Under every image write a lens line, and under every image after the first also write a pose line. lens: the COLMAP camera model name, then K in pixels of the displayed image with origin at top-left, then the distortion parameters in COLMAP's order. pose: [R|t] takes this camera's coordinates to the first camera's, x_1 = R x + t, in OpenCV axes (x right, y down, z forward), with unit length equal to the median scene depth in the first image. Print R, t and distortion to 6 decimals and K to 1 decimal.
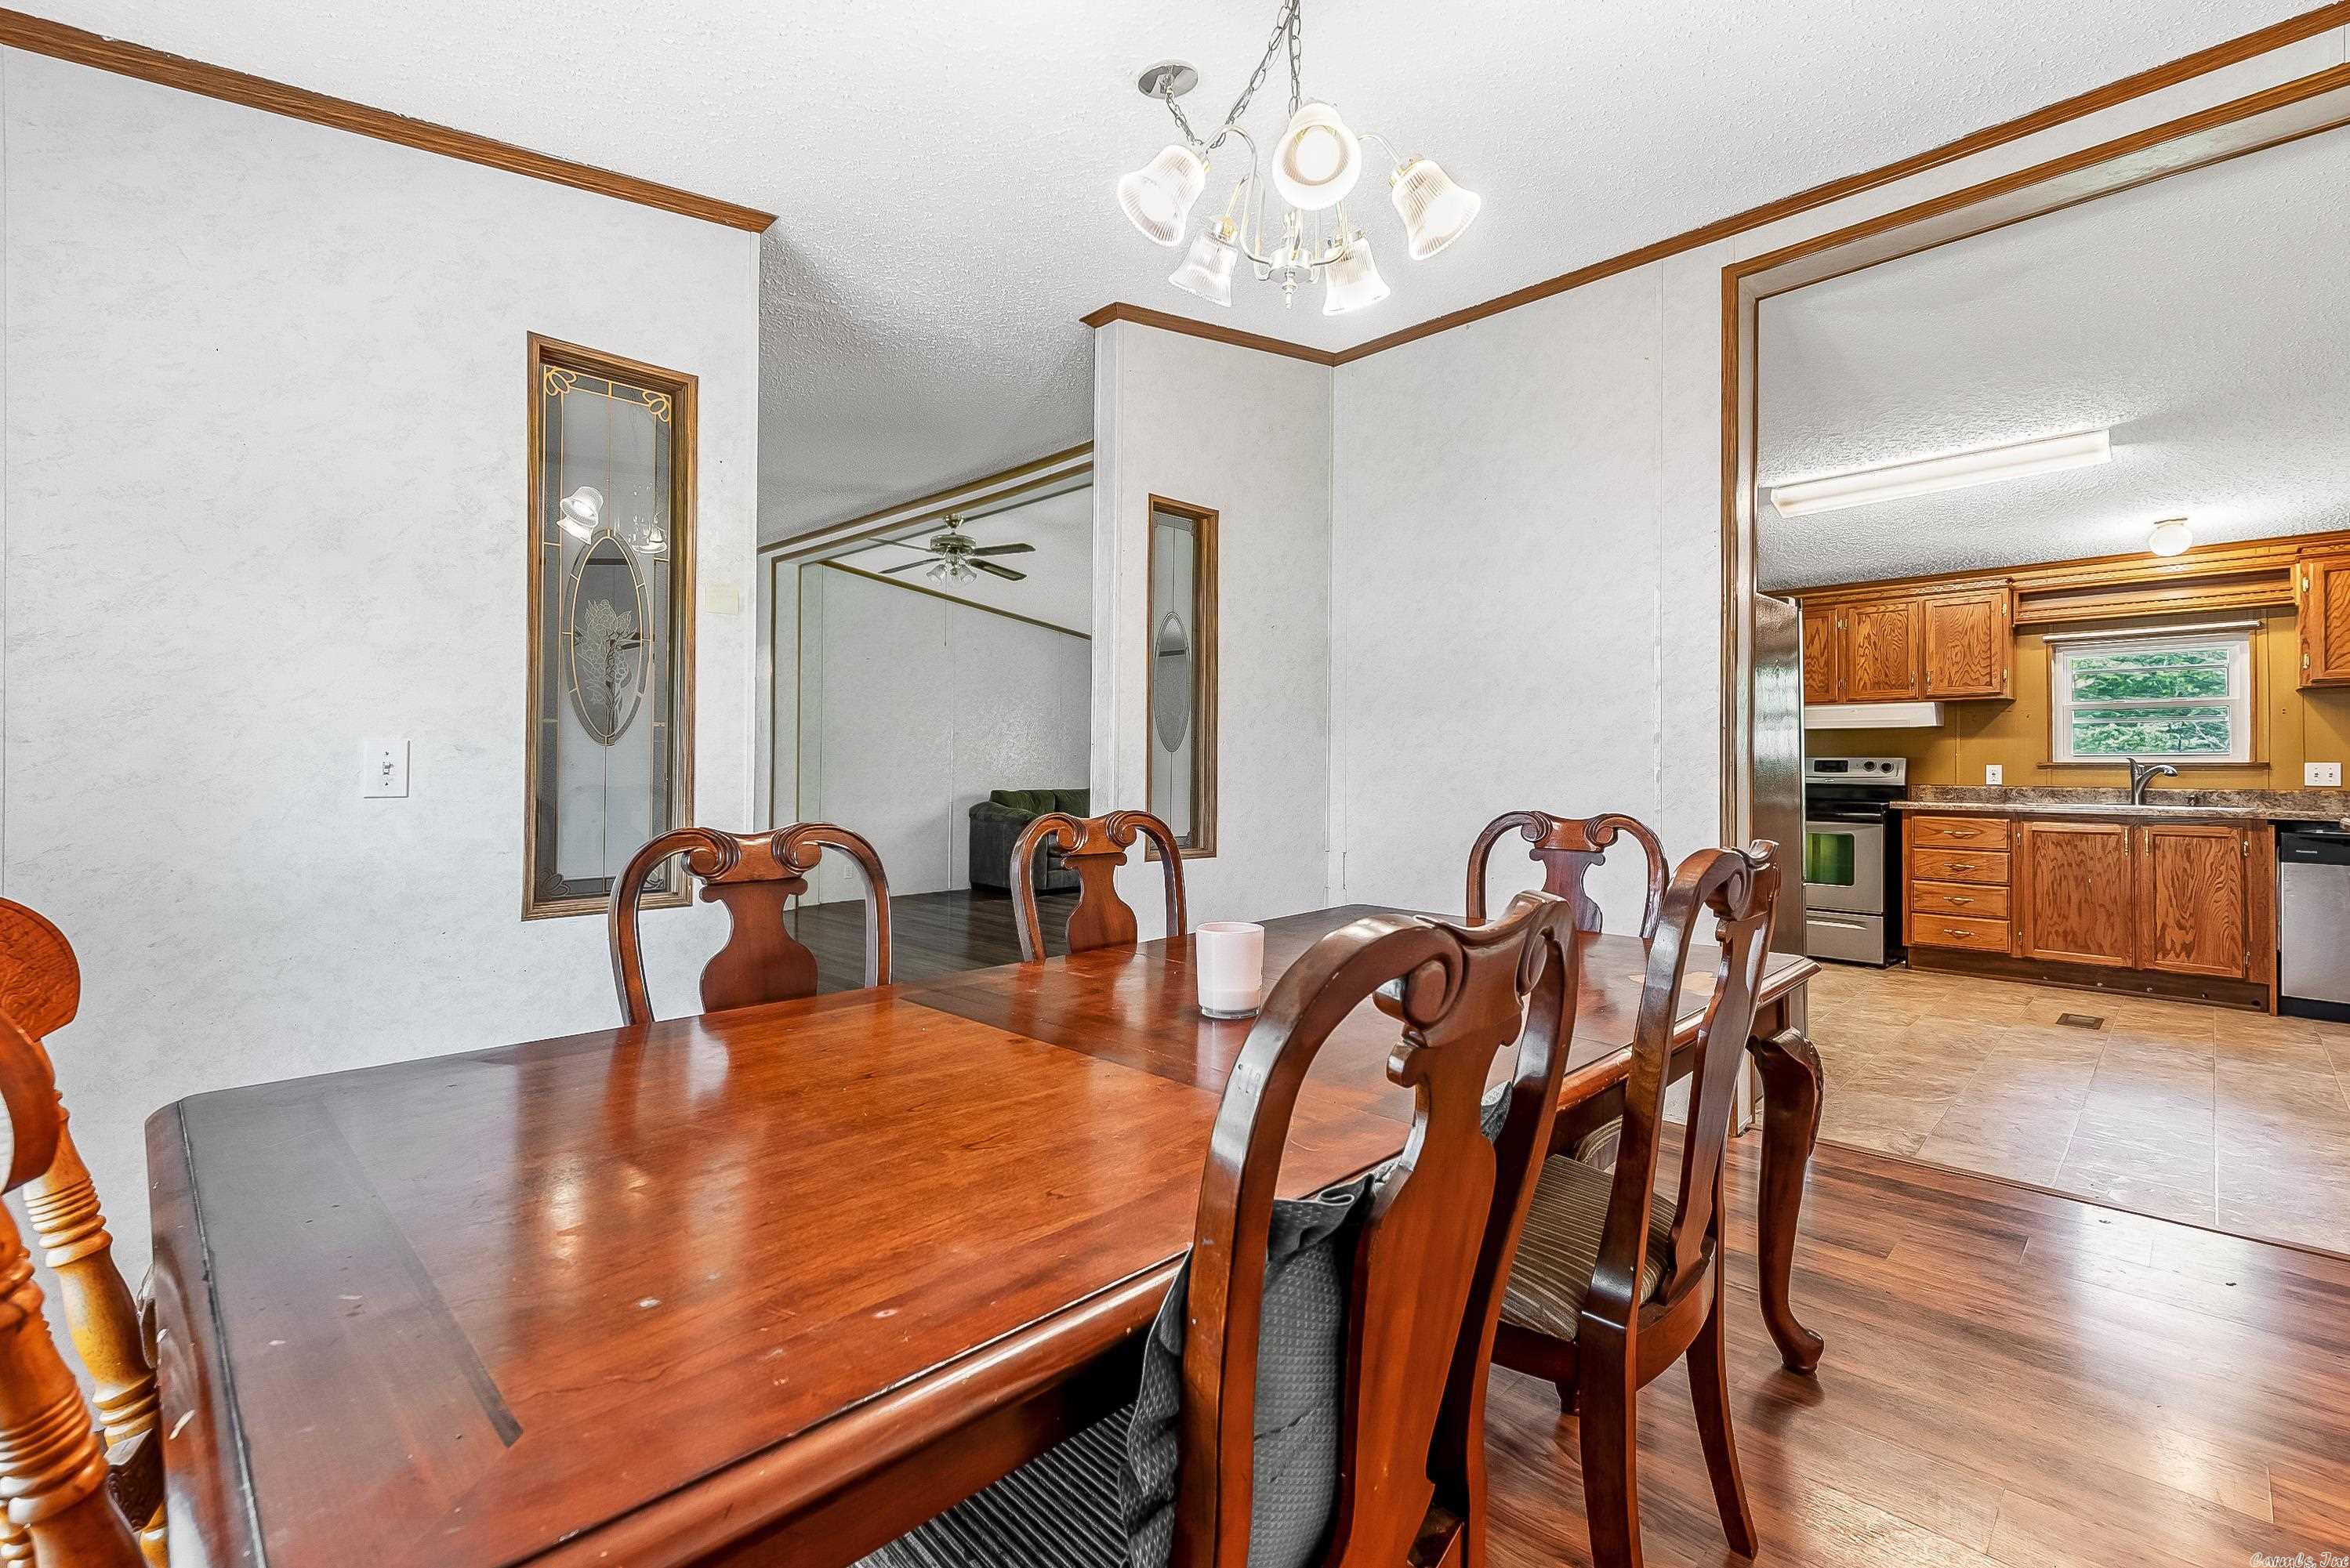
lens RADIAL K [[1043.4, 0, 1155.2], [0, 1043.4, 752.5], [0, 0, 1]] dist [0.021417, 0.000121]
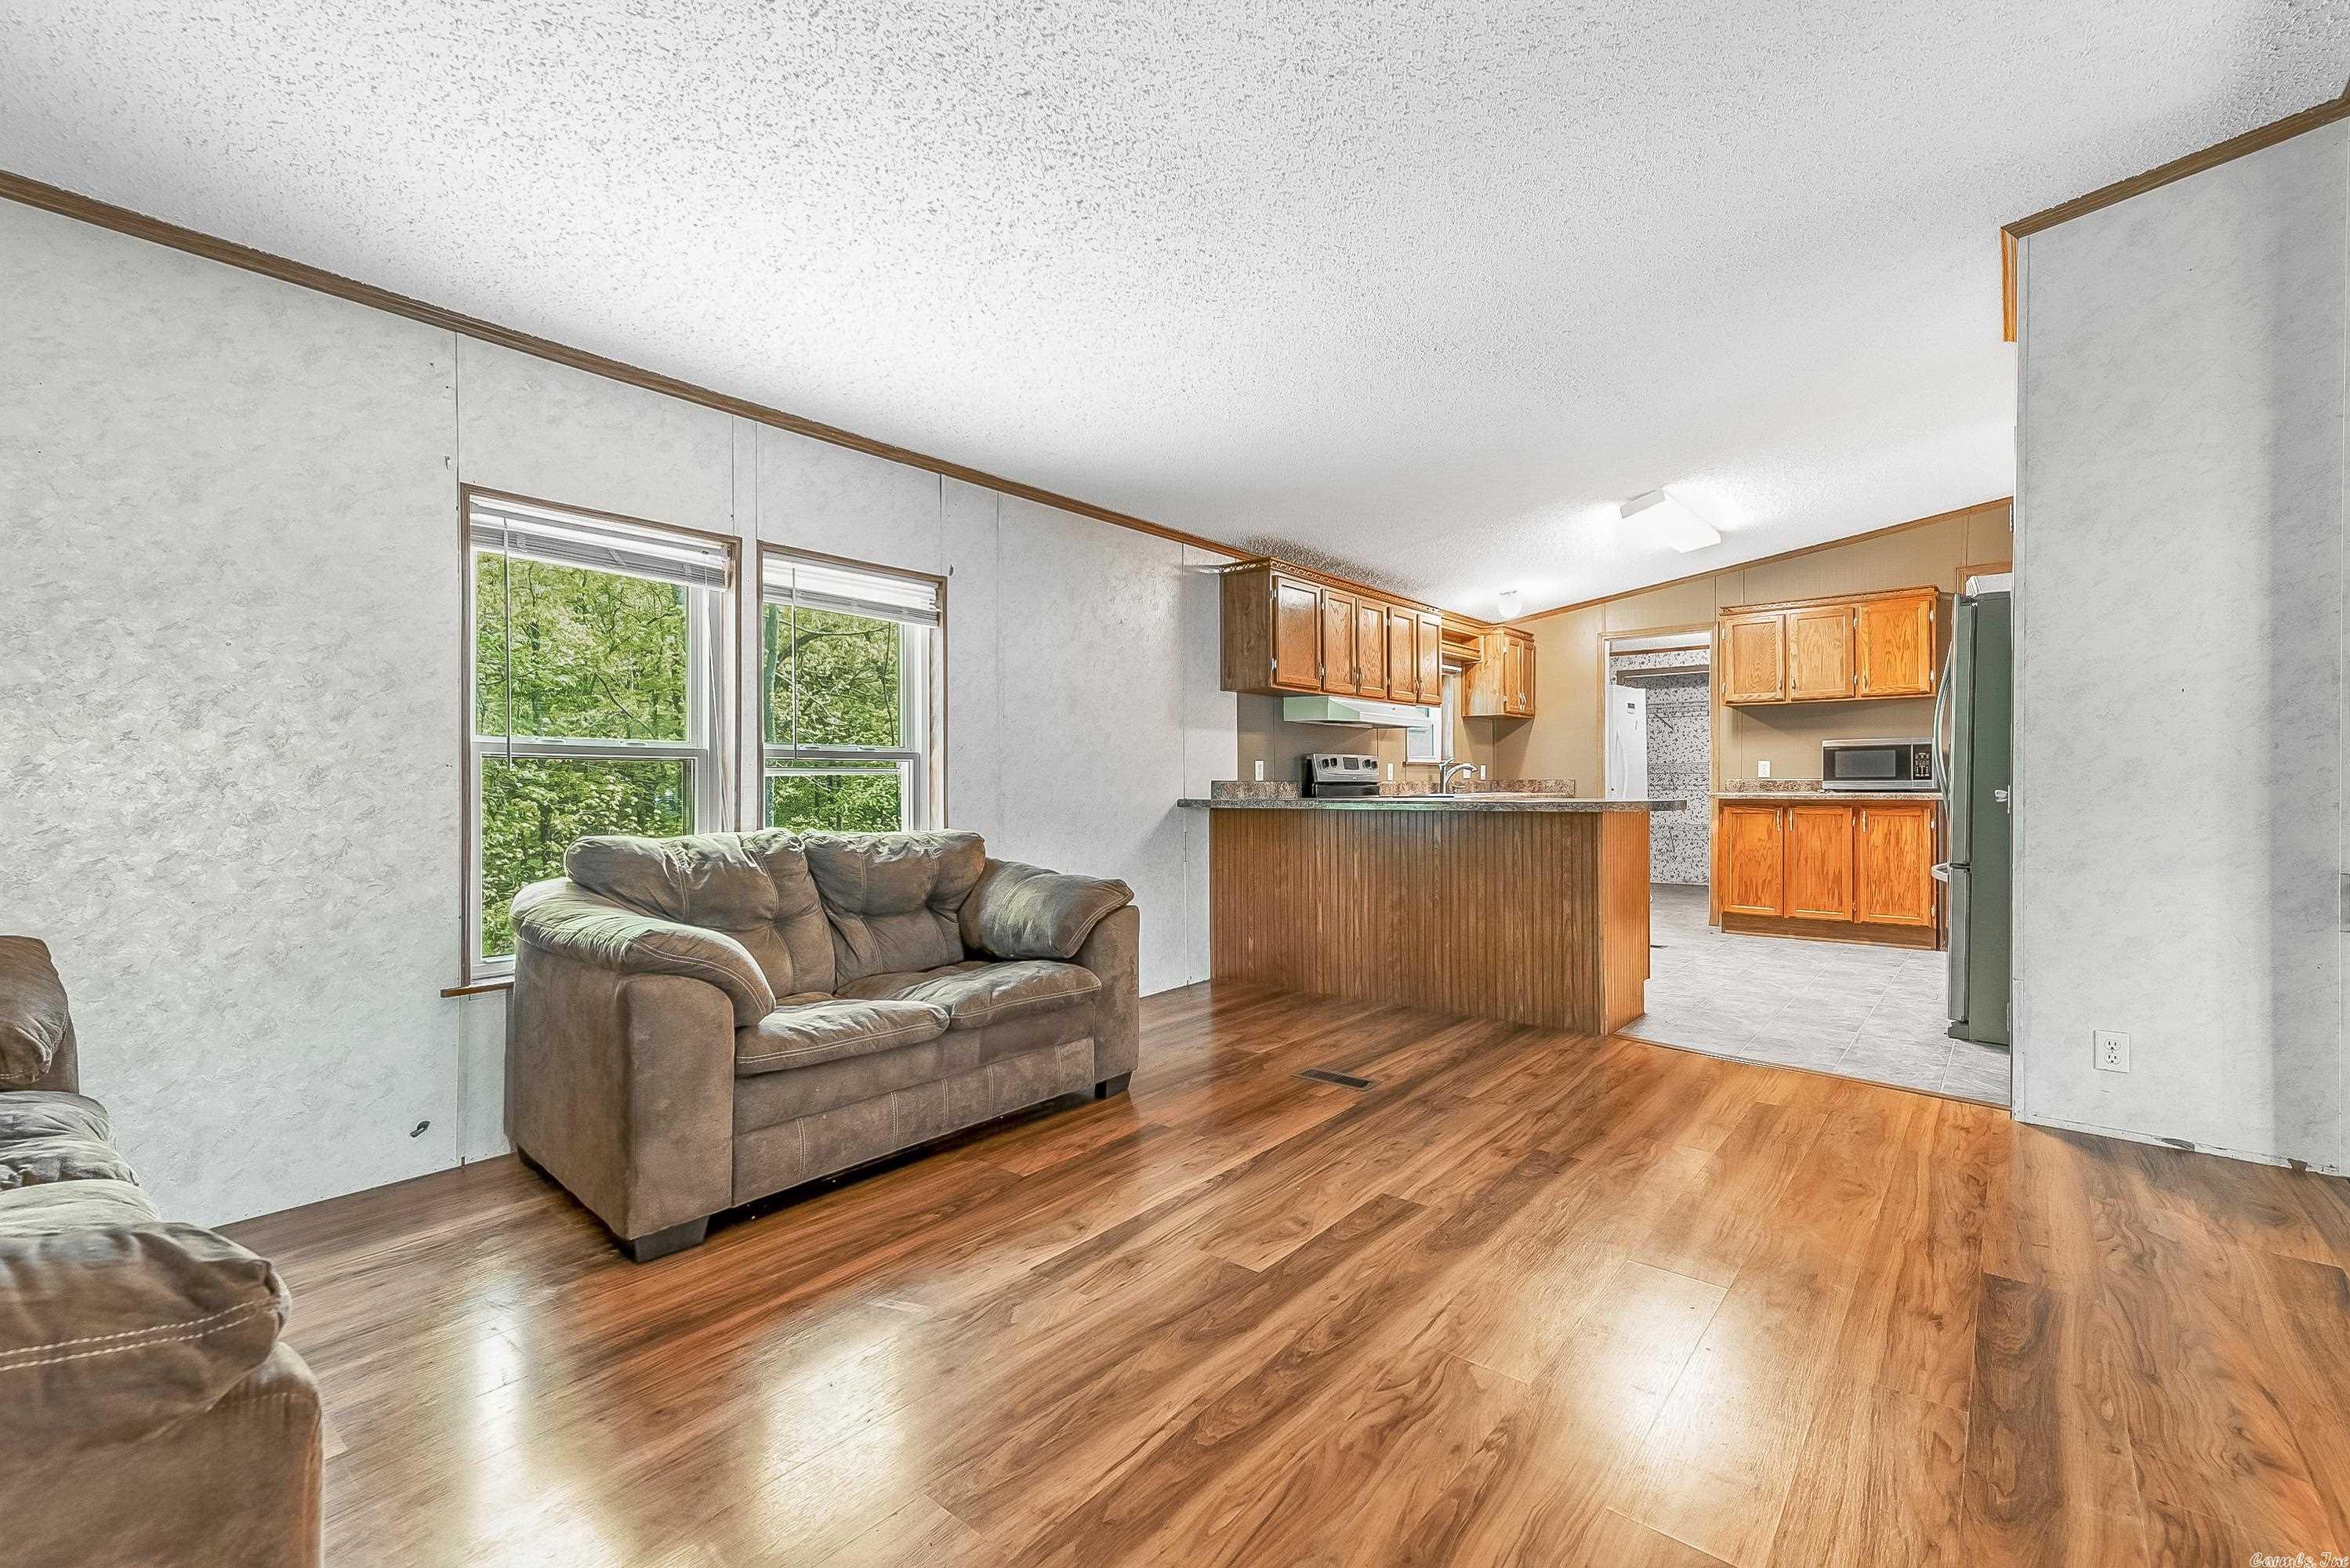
lens RADIAL K [[1026.8, 0, 1167.7], [0, 1026.8, 785.4], [0, 0, 1]] dist [0.009879, 0.000046]
pose [[-0.105896, -0.007545, 0.994349, -0.335032], [-0.009256, 0.999935, 0.006601, 0.032788], [-0.994334, -0.008505, -0.105959, 1.454441]]
